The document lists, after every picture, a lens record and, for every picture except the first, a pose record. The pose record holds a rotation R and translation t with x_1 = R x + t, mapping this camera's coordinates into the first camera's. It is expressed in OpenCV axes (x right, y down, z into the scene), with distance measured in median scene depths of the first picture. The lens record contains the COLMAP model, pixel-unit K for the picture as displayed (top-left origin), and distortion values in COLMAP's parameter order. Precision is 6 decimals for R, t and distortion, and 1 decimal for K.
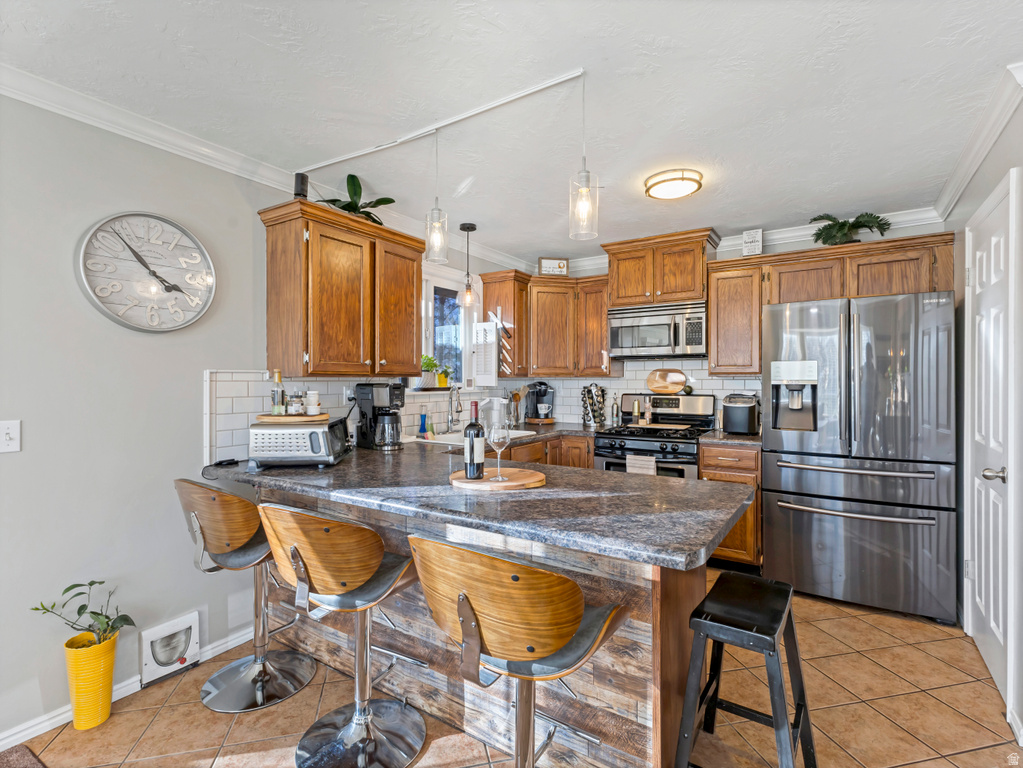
lens RADIAL K [[503.6, 0, 508.5], [0, 503.6, 381.7], [0, 0, 1]] dist [-0.001661, -0.000511]
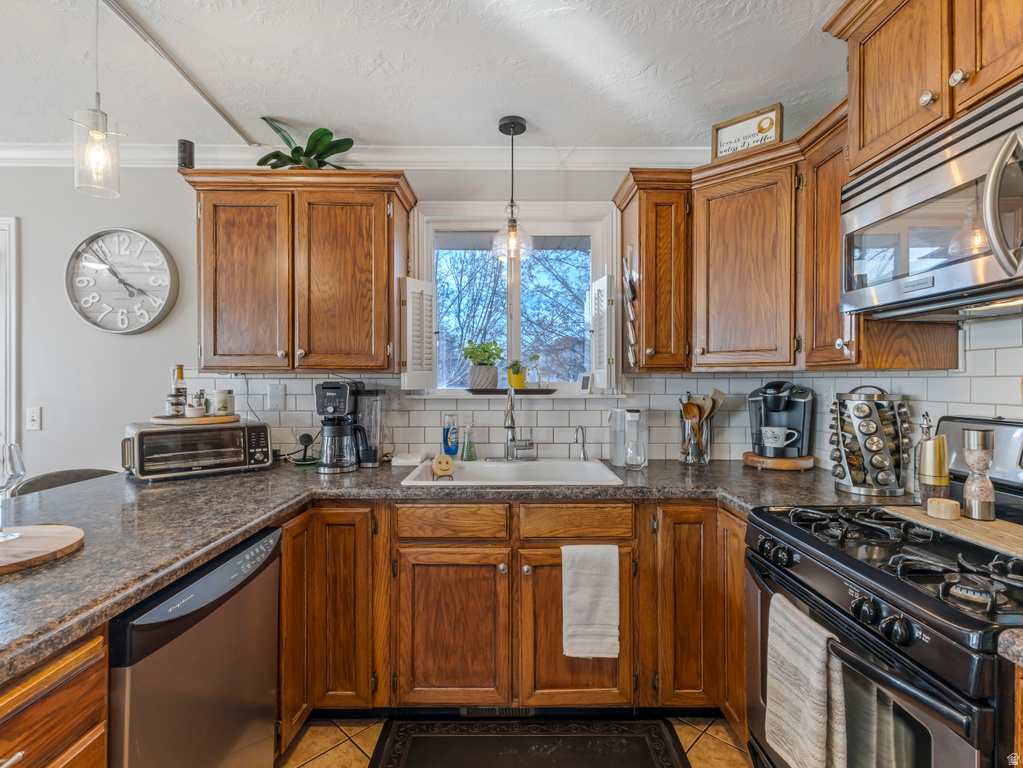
lens RADIAL K [[503.6, 0, 512.2], [0, 503.6, 382.5], [0, 0, 1]] dist [-0.001661, -0.000511]
pose [[0.556768, 0.004882, -0.830654, 0.558876], [-0.004233, 0.999986, 0.003040, 0.001113], [0.830657, 0.001824, 0.556781, 0.873935]]
